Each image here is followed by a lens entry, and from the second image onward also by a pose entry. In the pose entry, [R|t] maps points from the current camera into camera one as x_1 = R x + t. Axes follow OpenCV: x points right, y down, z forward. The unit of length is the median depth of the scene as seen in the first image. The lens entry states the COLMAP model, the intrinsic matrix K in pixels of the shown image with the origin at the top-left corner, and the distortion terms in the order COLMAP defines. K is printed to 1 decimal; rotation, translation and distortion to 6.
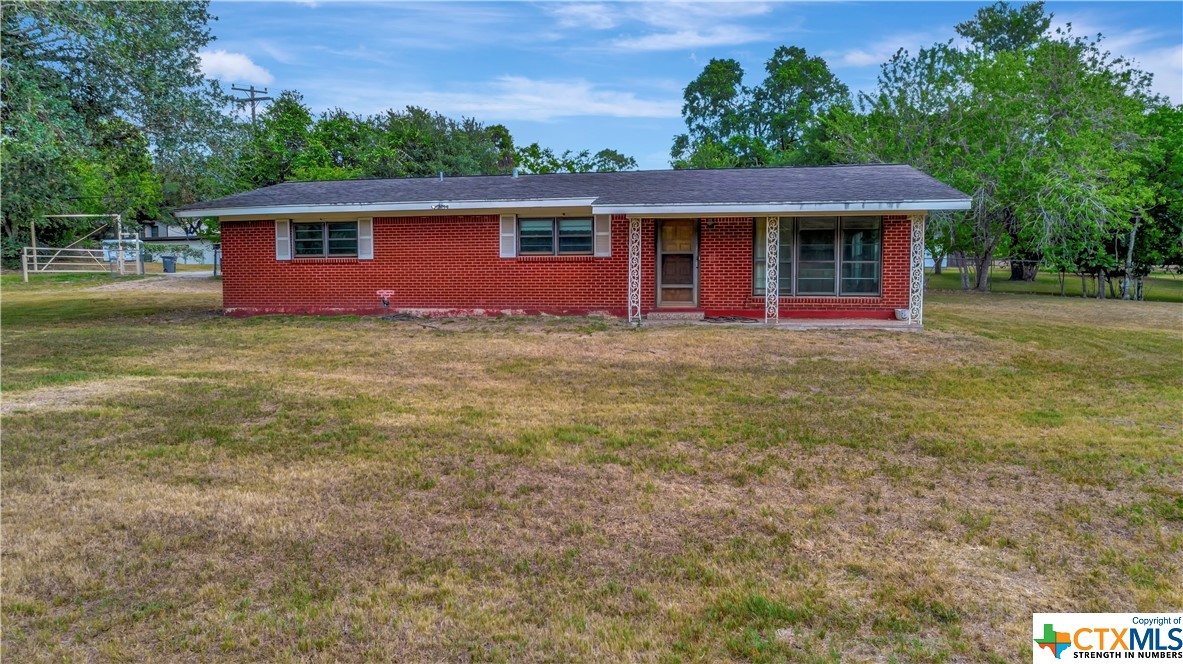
lens RADIAL K [[760.9, 0, 593.4], [0, 760.9, 332.0], [0, 0, 1]] dist [-0.076950, 0.065697]
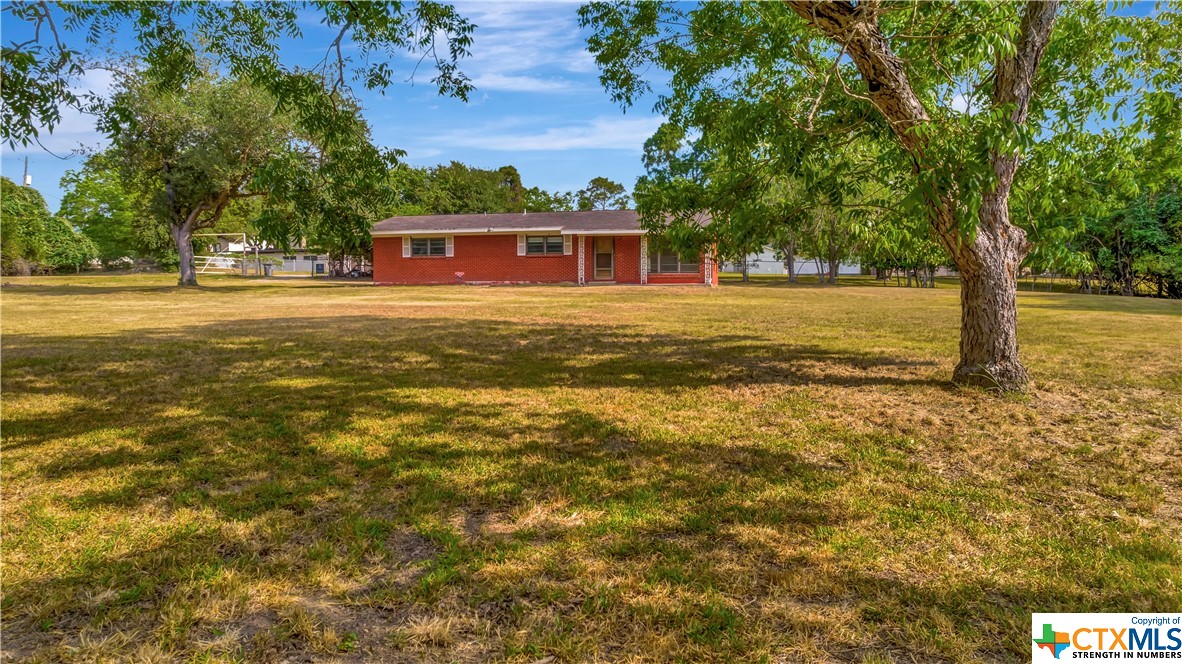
lens RADIAL K [[760.2, 0, 589.4], [0, 760.2, 331.0], [0, 0, 1]] dist [-0.076950, 0.065697]
pose [[0.999953, -0.000964, -0.009621, 0.053151], [0.000735, 0.999717, -0.023776, 0.091467], [0.009641, 0.023767, 0.999671, -0.615569]]
